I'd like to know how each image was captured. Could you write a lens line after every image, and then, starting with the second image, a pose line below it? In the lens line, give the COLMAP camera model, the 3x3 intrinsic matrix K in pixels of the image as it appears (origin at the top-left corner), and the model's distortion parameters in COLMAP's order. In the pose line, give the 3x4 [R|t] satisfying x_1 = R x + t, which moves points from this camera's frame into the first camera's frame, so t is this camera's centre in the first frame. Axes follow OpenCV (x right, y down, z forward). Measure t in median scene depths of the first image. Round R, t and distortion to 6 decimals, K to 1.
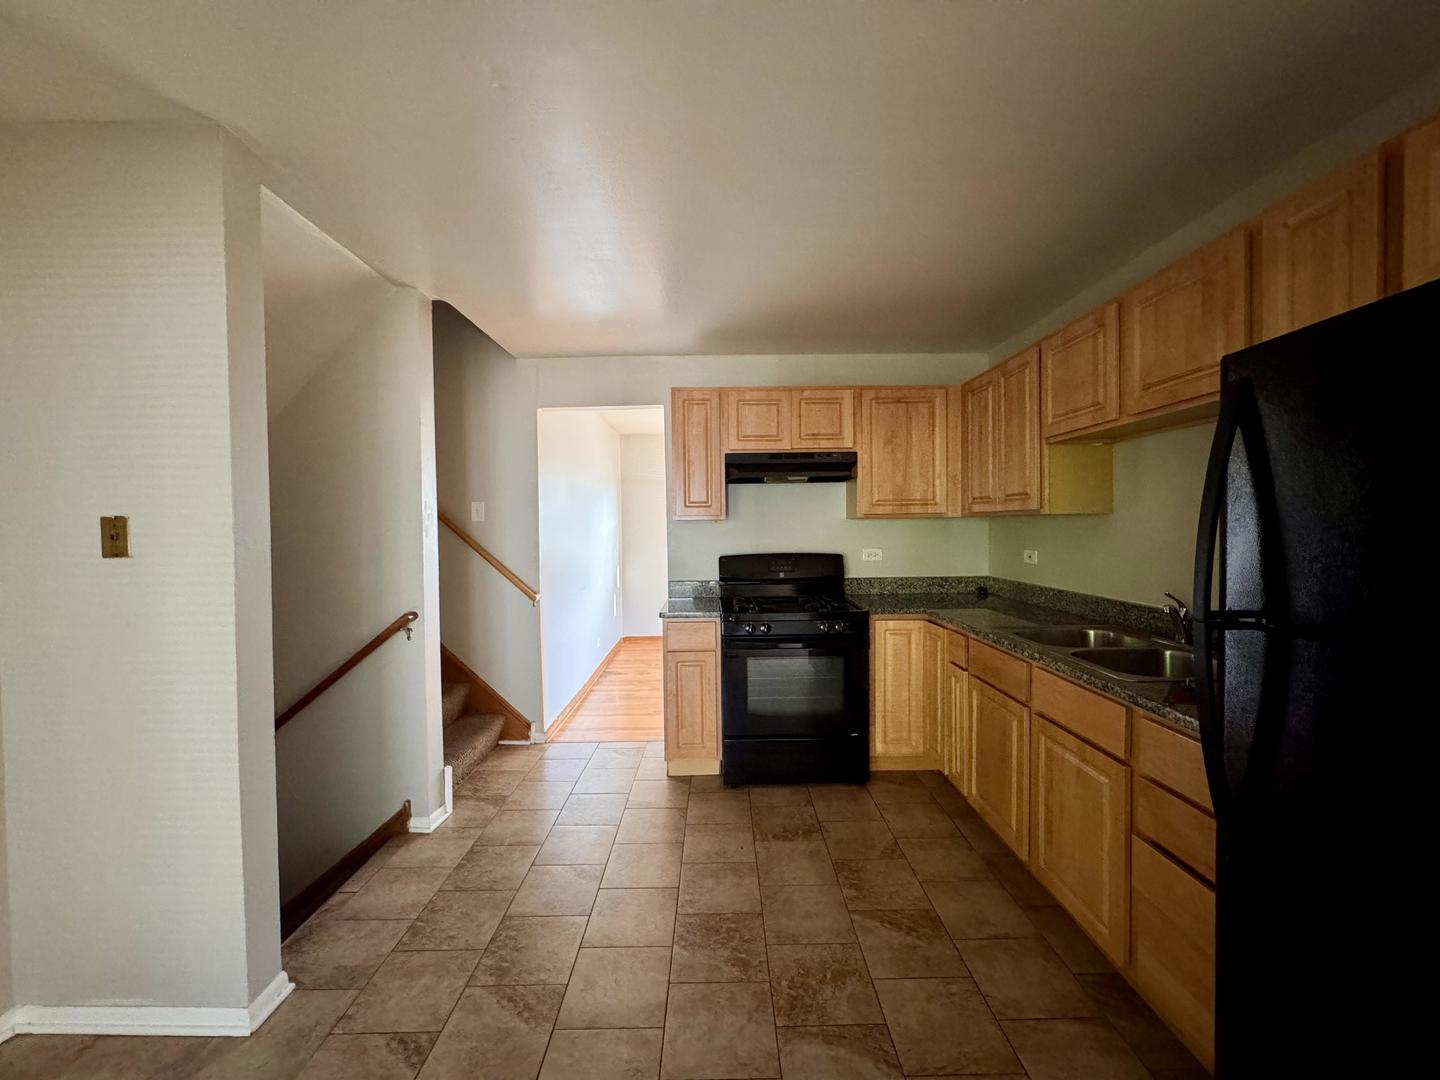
lens RADIAL K [[572.7, 0, 720.0], [0, 572.7, 540.0], [0, 0, 1]] dist [-0.000464, 0.000071]
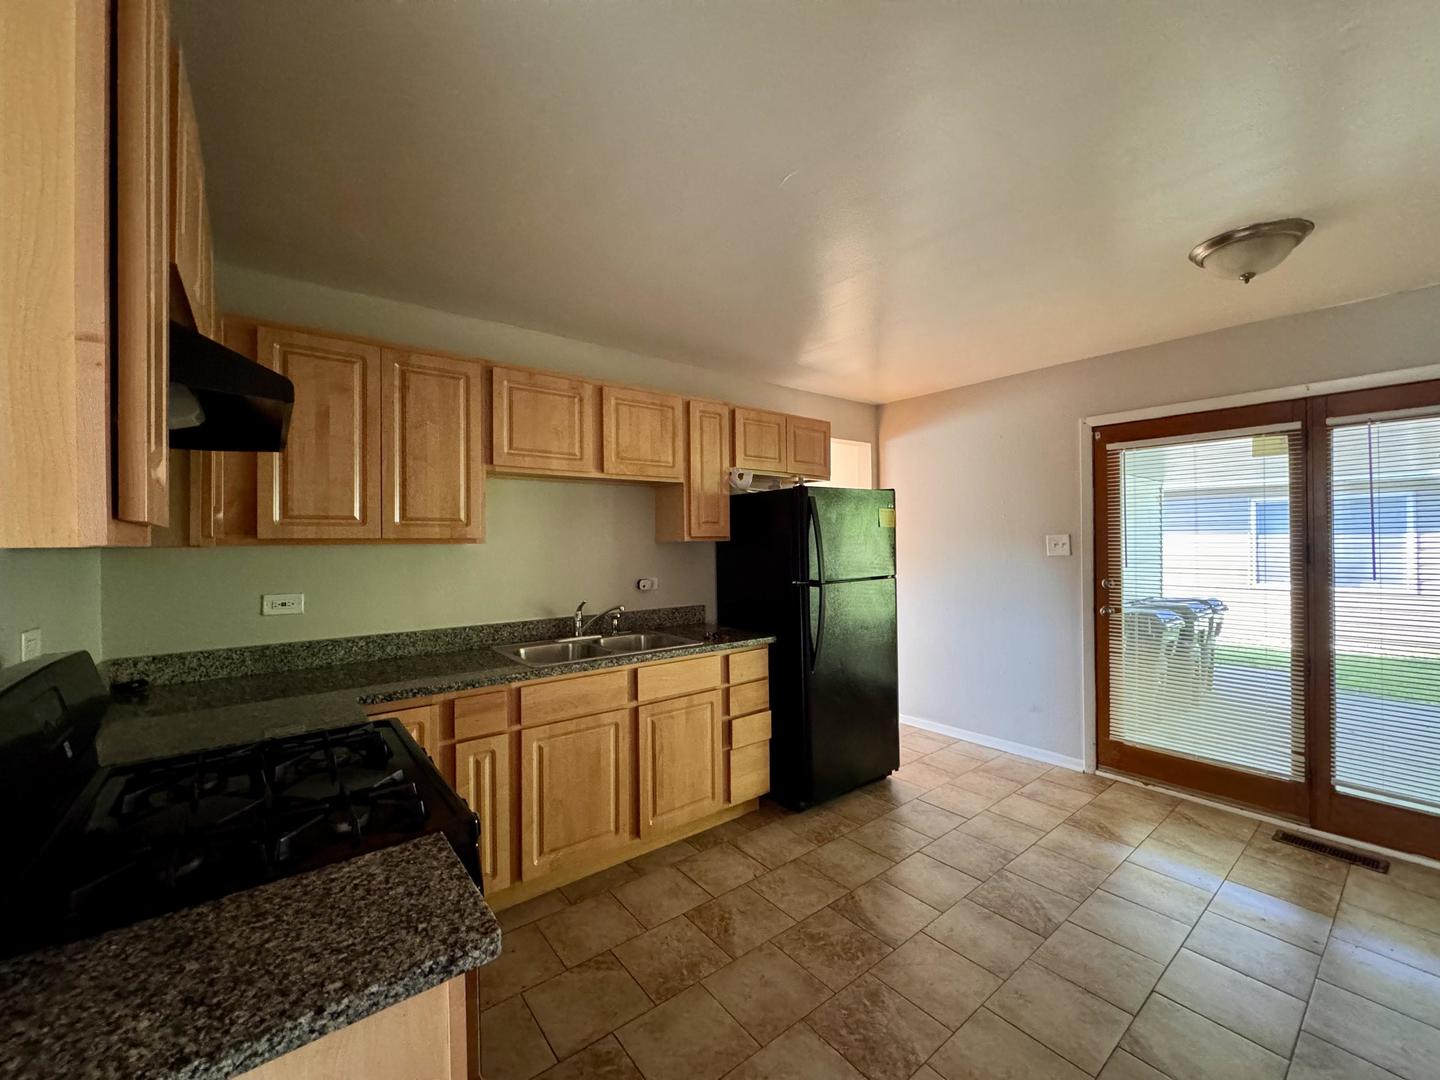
lens RADIAL K [[572.7, 0, 720.0], [0, 572.7, 540.0], [0, 0, 1]] dist [-0.000464, 0.000071]
pose [[-0.609755, 0.015031, 0.792448, -0.503624], [0.032428, 0.999456, 0.005994, -0.054146], [-0.791926, 0.029352, -0.609911, 1.516017]]
